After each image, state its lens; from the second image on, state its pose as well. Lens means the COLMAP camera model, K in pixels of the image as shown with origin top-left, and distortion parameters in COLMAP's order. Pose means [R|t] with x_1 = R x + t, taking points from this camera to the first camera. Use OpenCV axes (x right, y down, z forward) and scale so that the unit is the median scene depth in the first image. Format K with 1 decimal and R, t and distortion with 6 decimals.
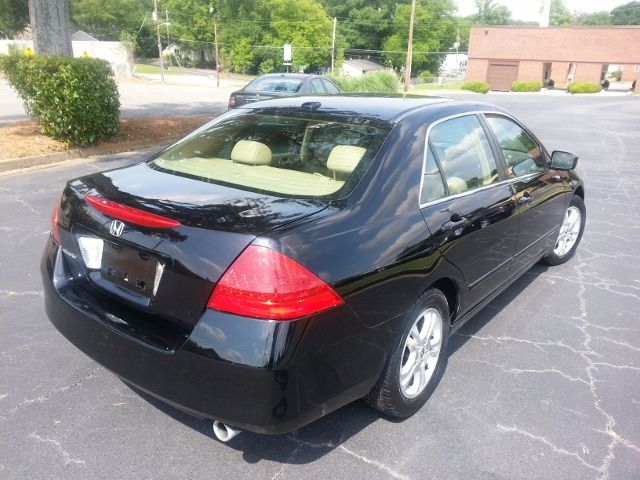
lens RADIAL K [[535.0, 0, 320.0], [0, 535.0, 240.0], [0, 0, 1]] dist [-0.004725, -0.007721]
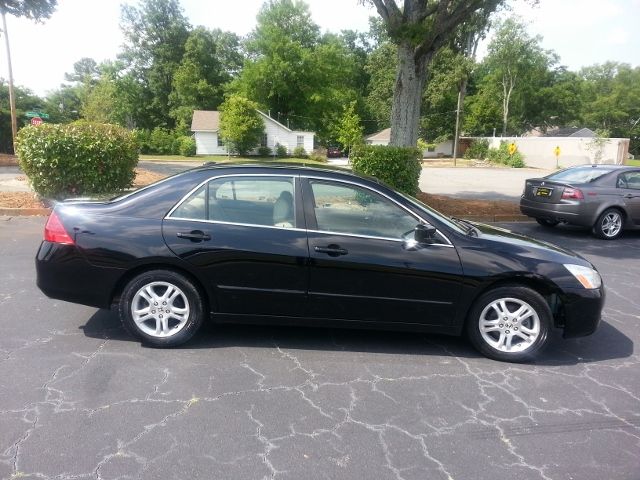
lens RADIAL K [[535.0, 0, 320.0], [0, 535.0, 240.0], [0, 0, 1]] dist [-0.004725, -0.007721]
pose [[0.624348, 0.140780, -0.768355, 1.083783], [-0.267565, 0.962666, -0.041035, -0.038228], [0.733892, 0.231205, 0.638706, 0.163388]]
